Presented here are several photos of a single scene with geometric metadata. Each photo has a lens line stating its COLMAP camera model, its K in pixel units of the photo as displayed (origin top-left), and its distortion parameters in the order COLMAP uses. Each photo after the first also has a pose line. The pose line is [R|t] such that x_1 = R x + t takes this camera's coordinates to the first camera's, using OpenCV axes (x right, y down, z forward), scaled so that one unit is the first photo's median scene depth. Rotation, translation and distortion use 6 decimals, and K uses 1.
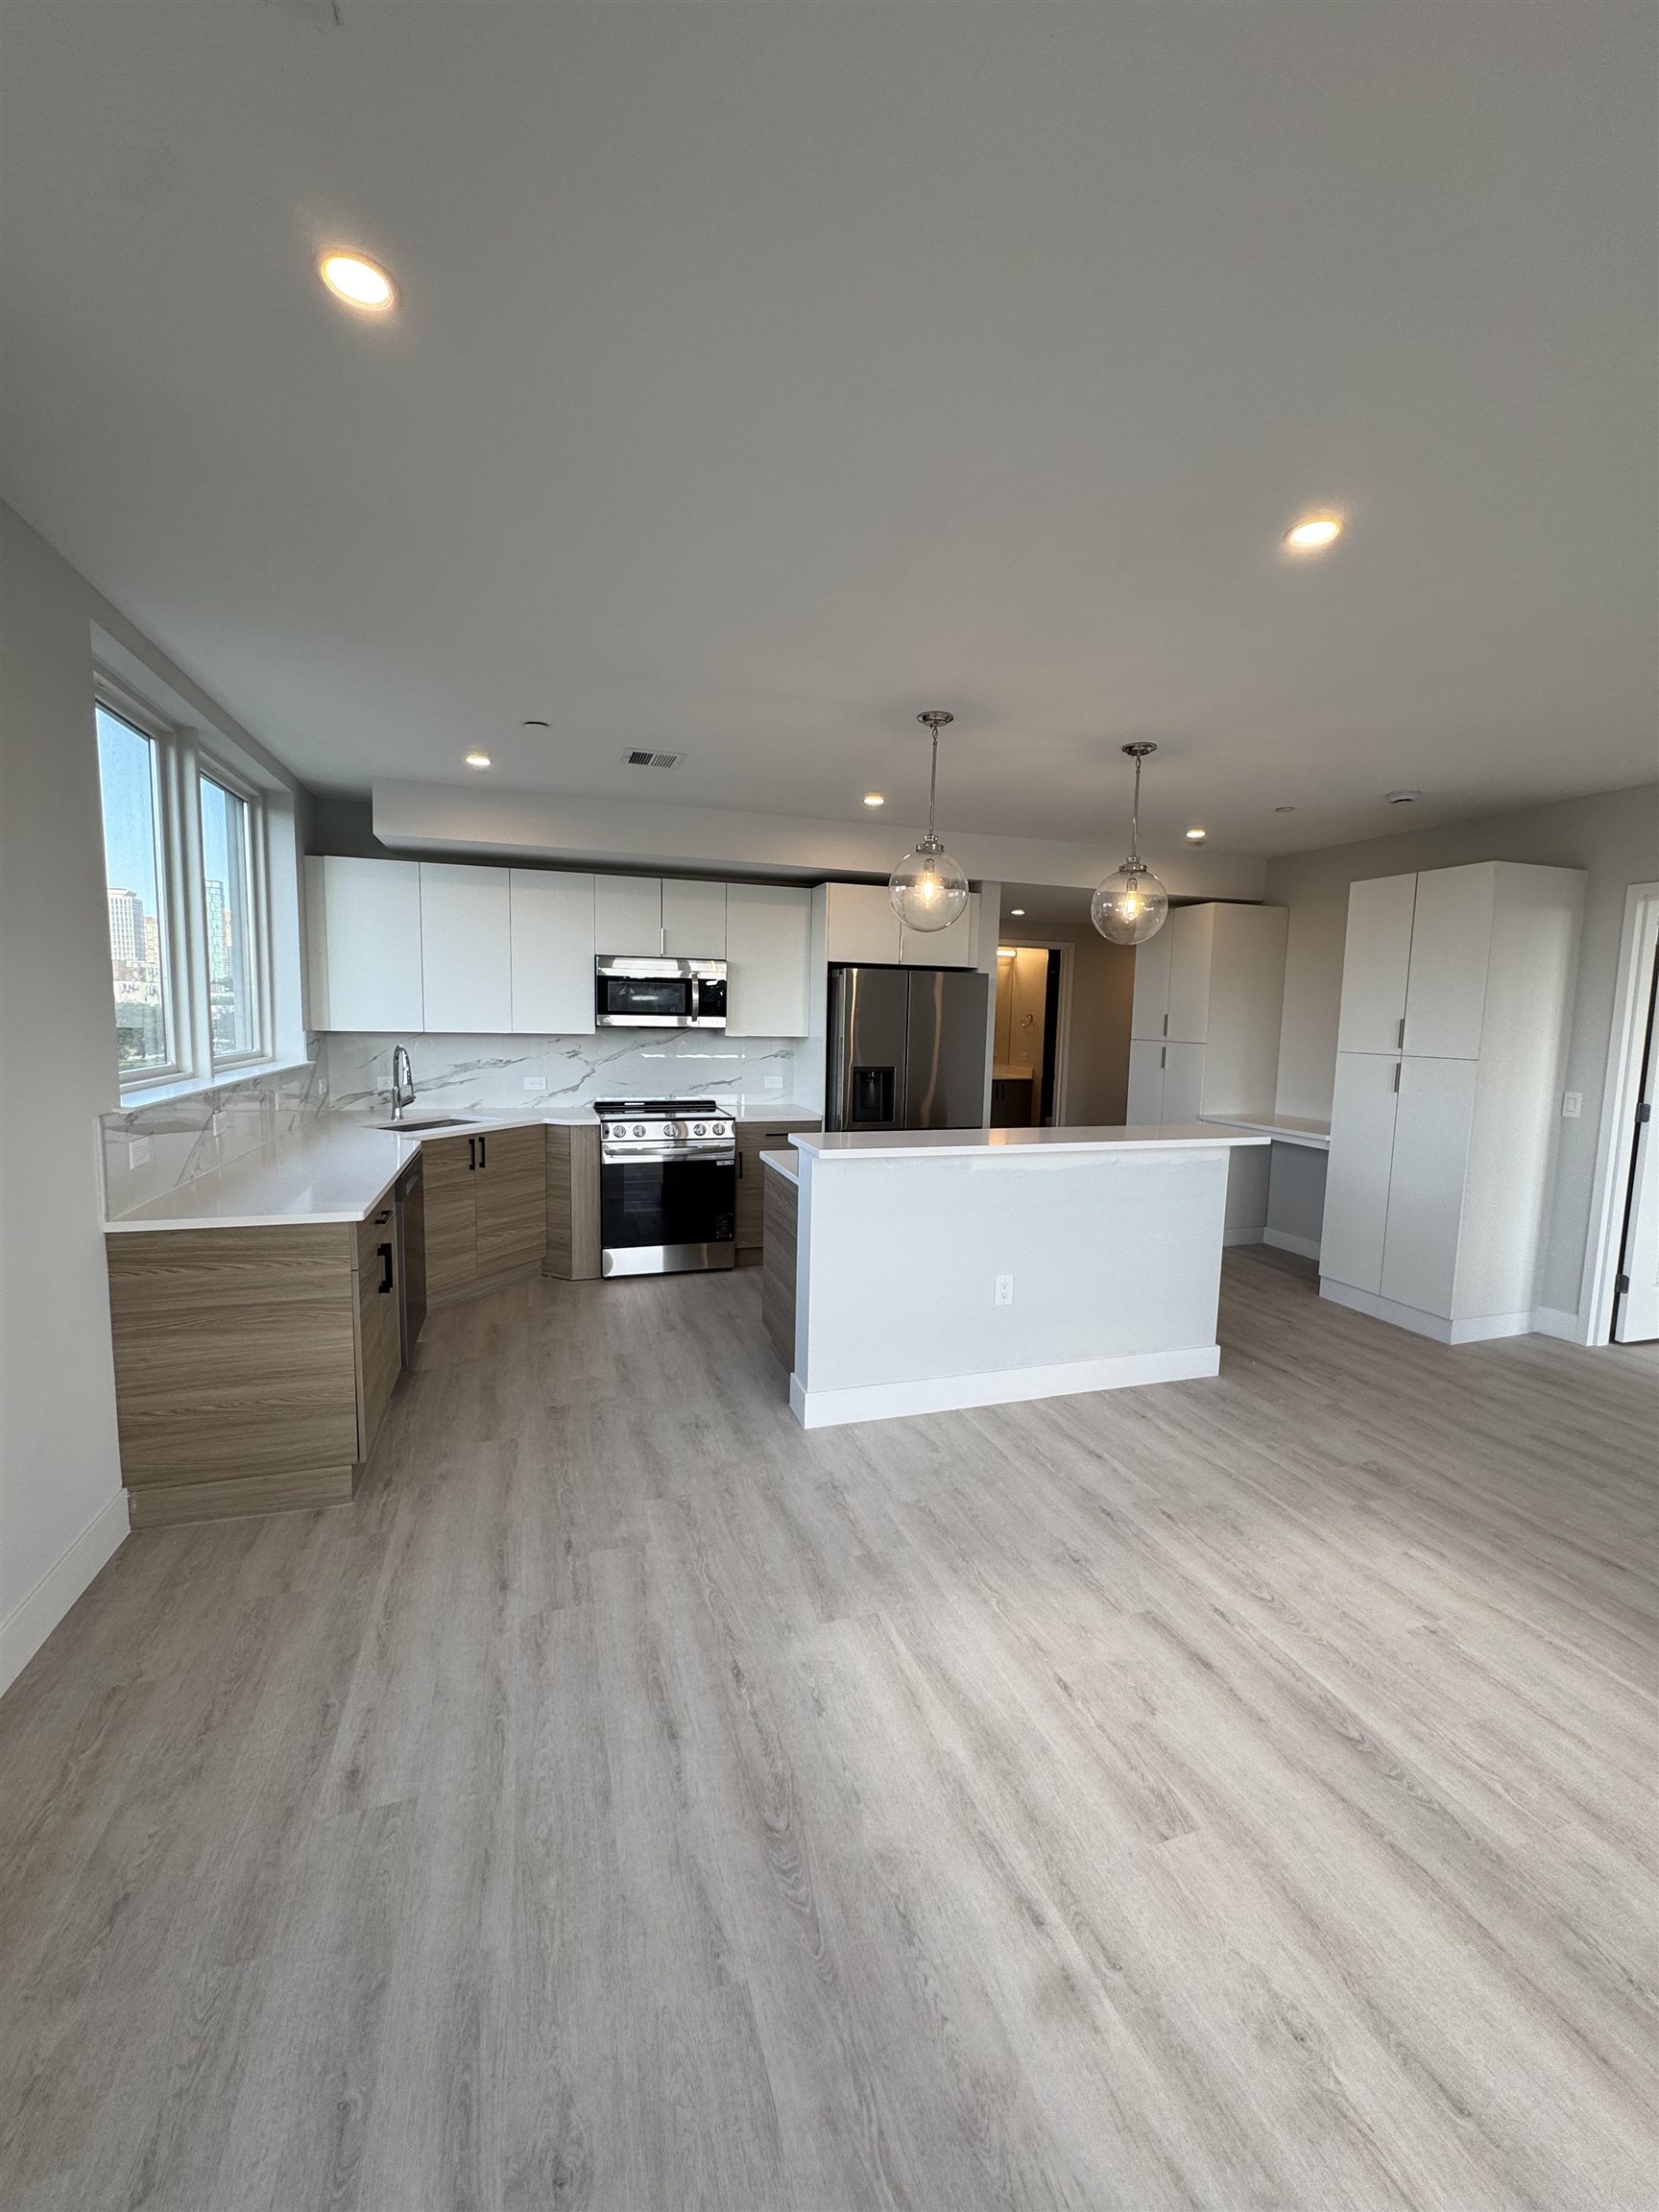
lens RADIAL K [[881.6, 0, 831.2], [0, 881.6, 1107.1], [0, 0, 1]] dist [-0.003316, 0.000778]
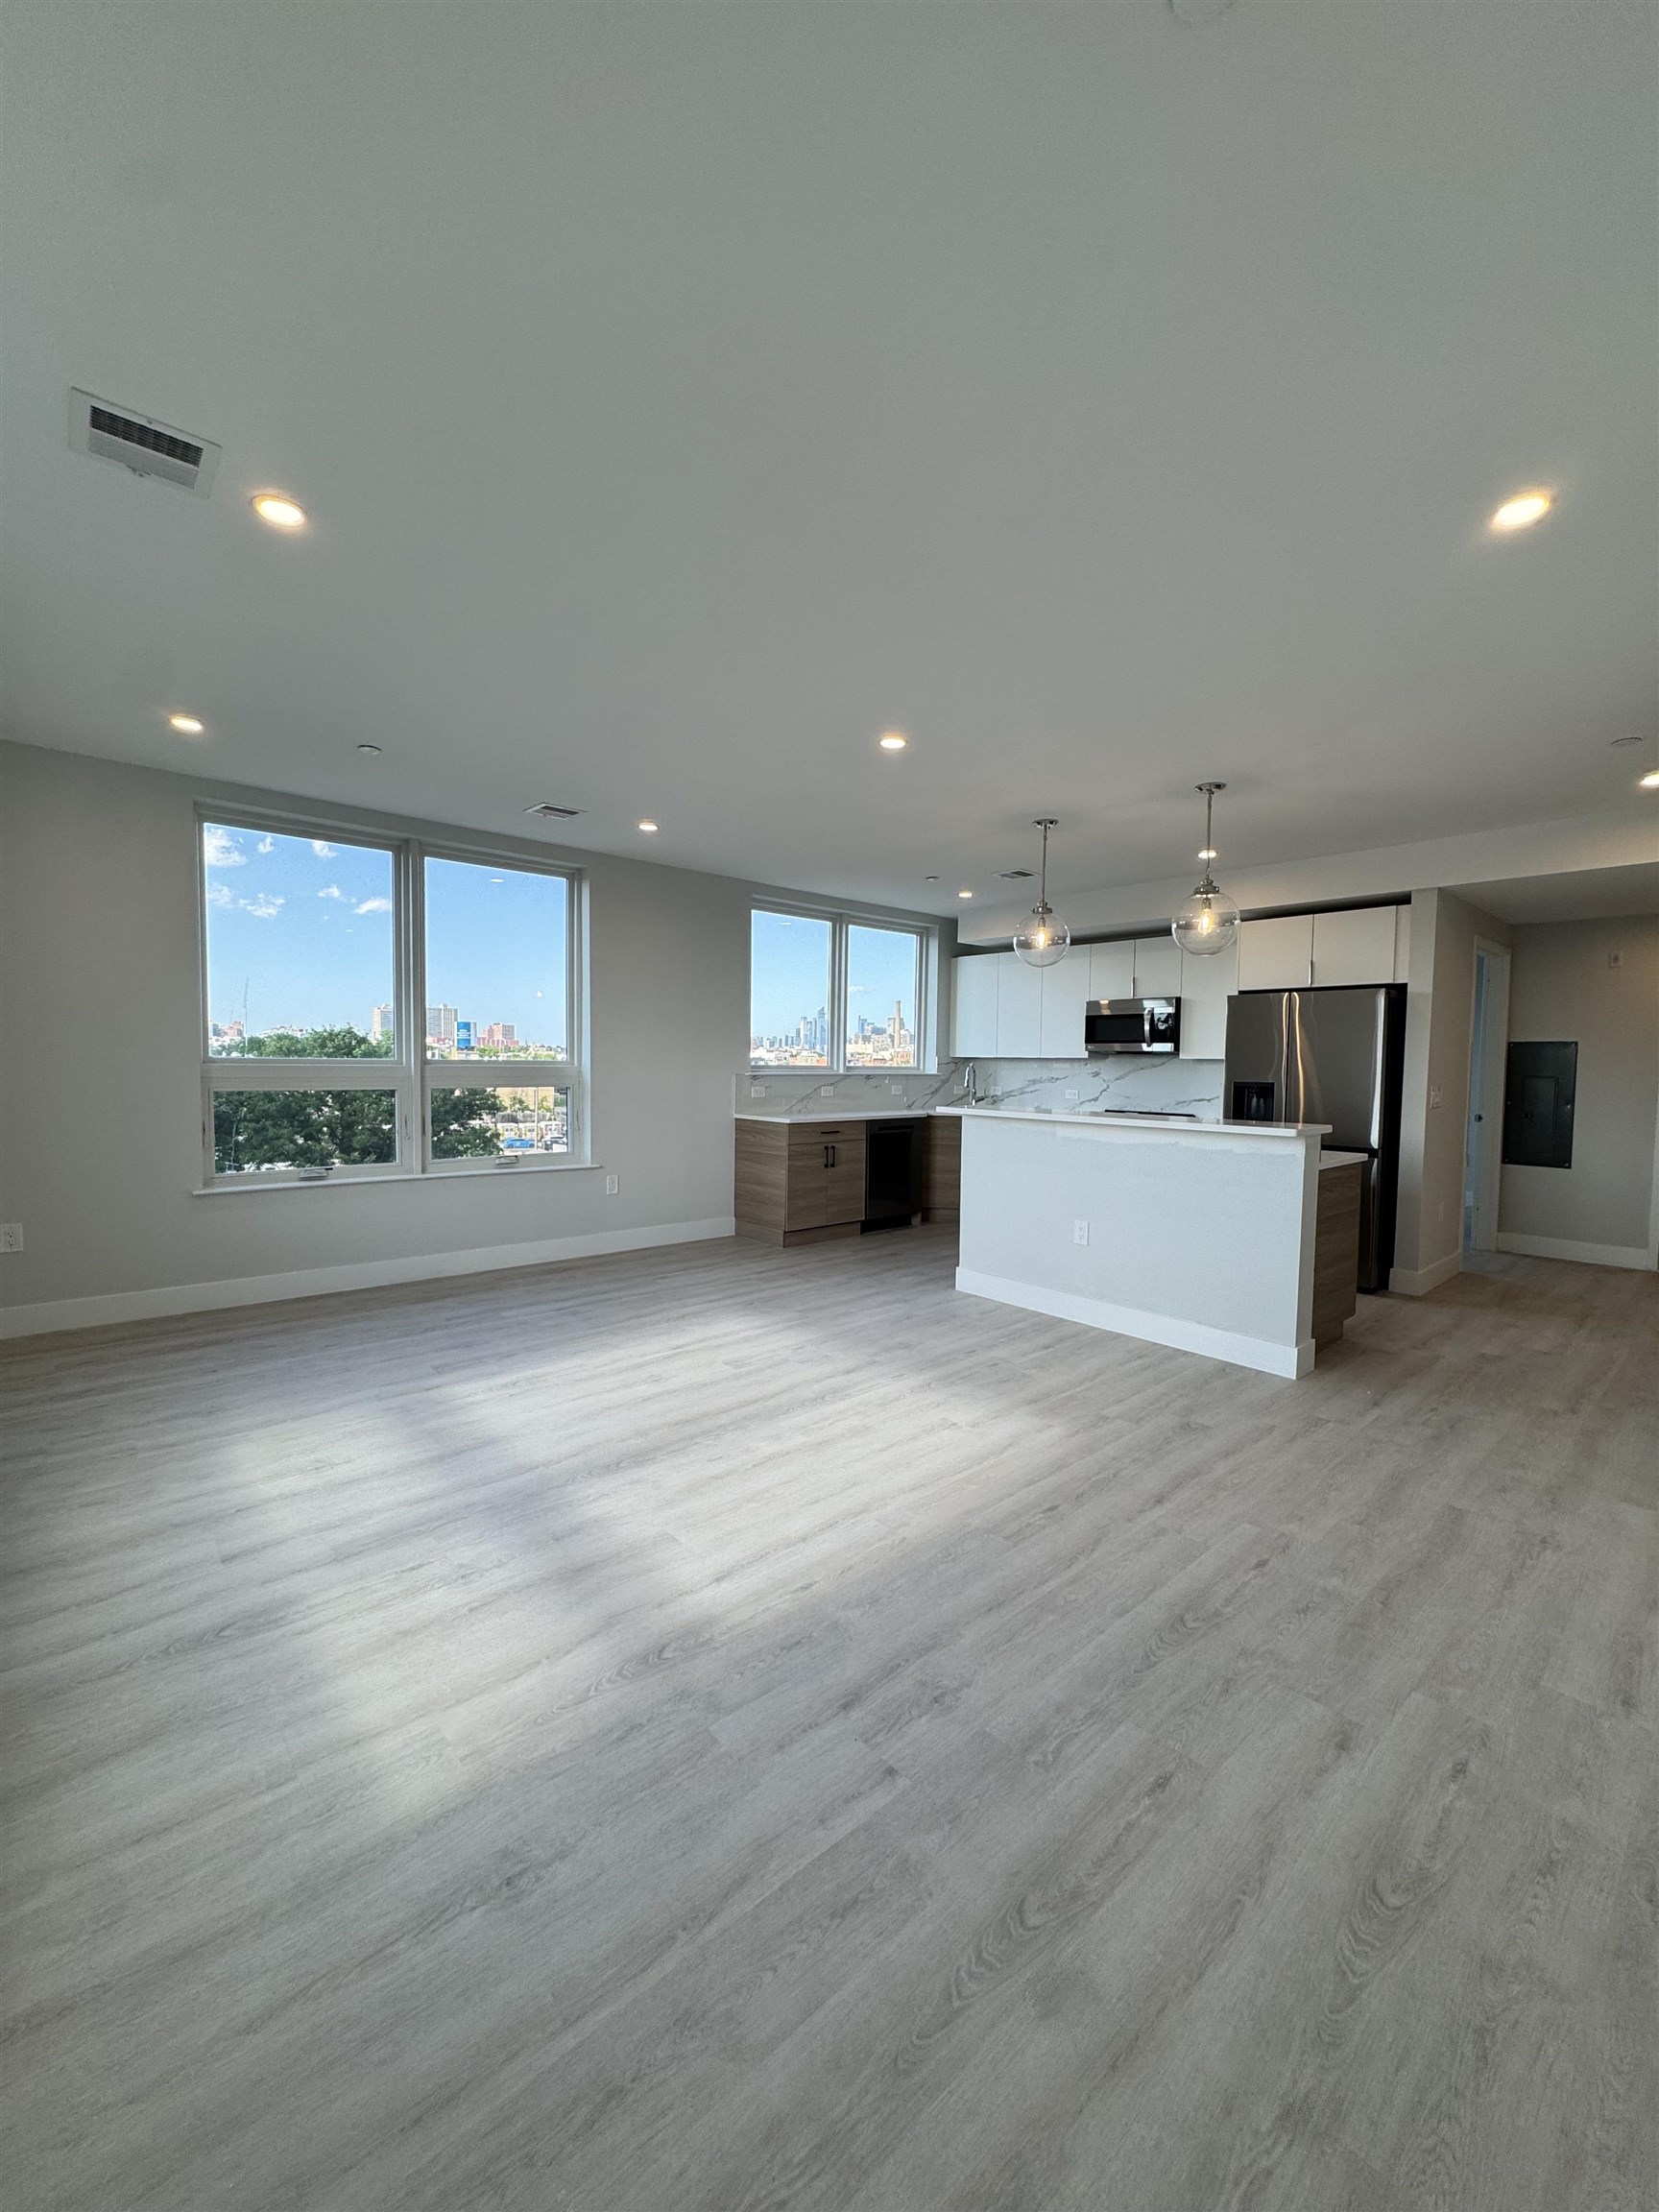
lens RADIAL K [[881.6, 0, 832.9], [0, 881.6, 1110.6], [0, 0, 1]] dist [-0.003316, 0.000778]
pose [[0.402615, 0.034712, -0.914711, 1.327018], [-0.104141, 0.994530, -0.008097, 0.083133], [0.909426, 0.098519, 0.404027, 0.133497]]
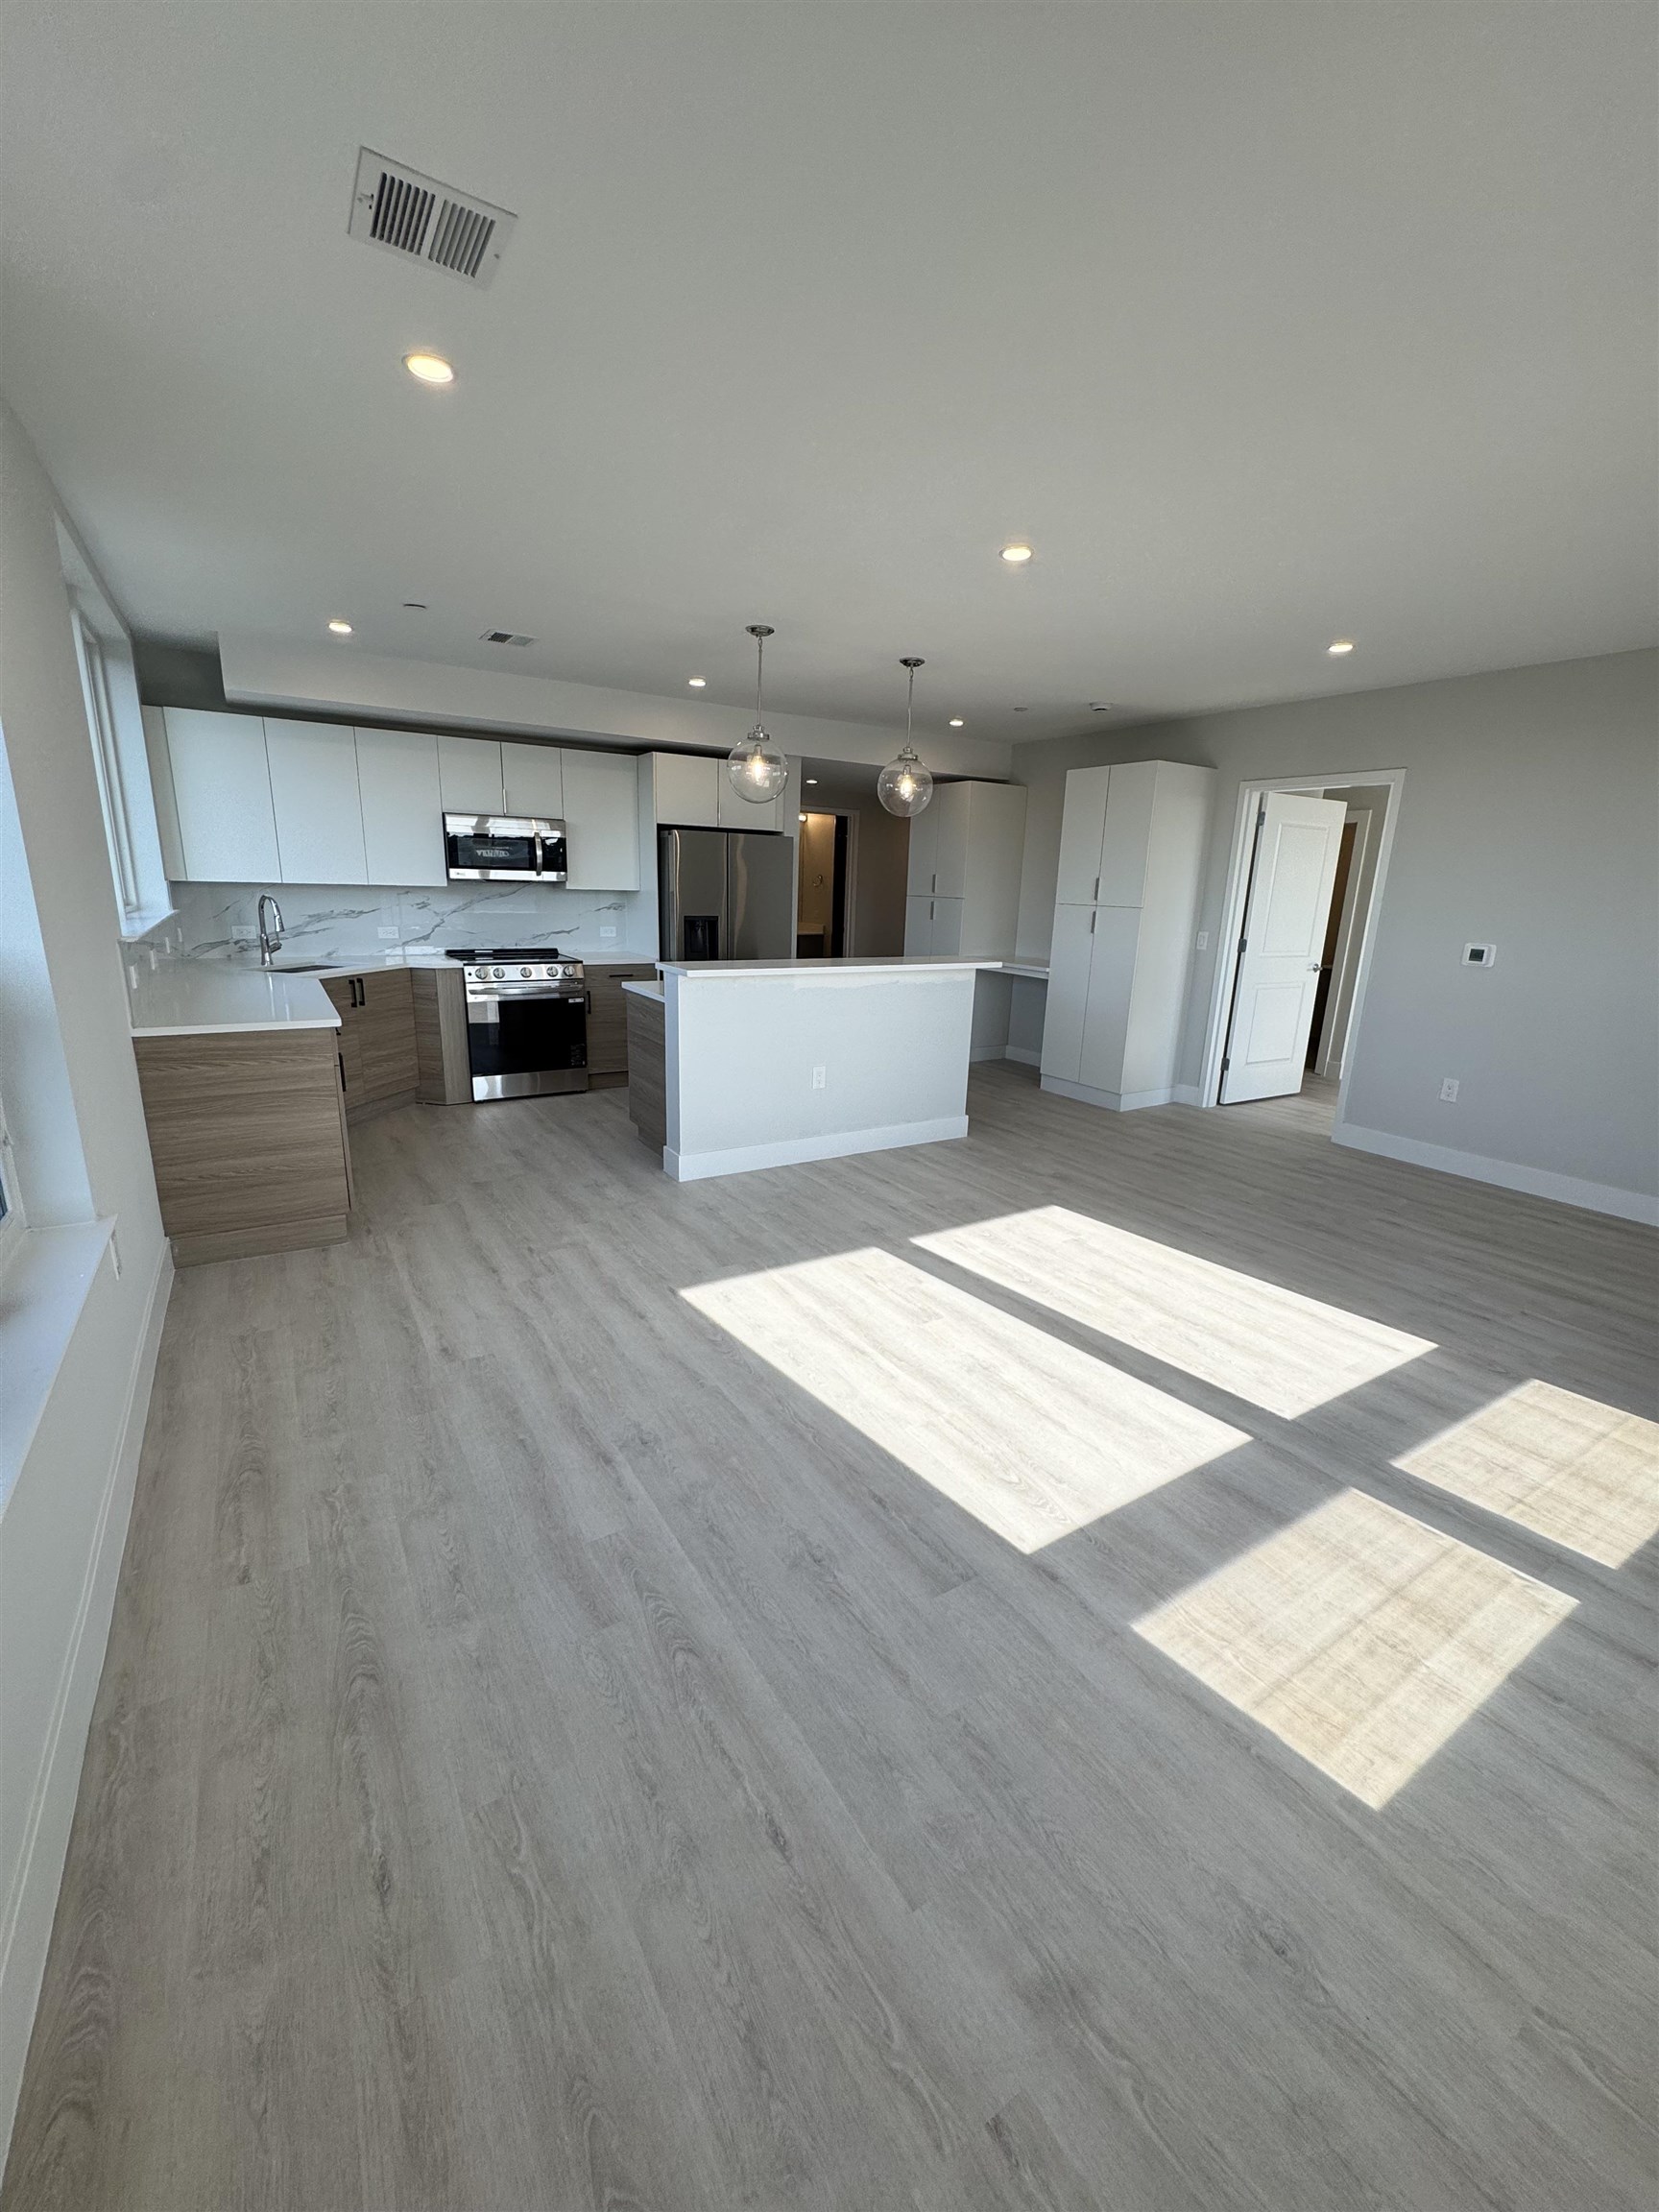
lens RADIAL K [[881.6, 0, 831.1], [0, 881.6, 1105.9], [0, 0, 1]] dist [-0.003316, 0.000778]
pose [[0.970457, -0.051750, 0.235659, -0.118141], [0.016428, 0.988633, 0.149450, 0.051288], [-0.240715, -0.141163, 0.960276, -0.346370]]
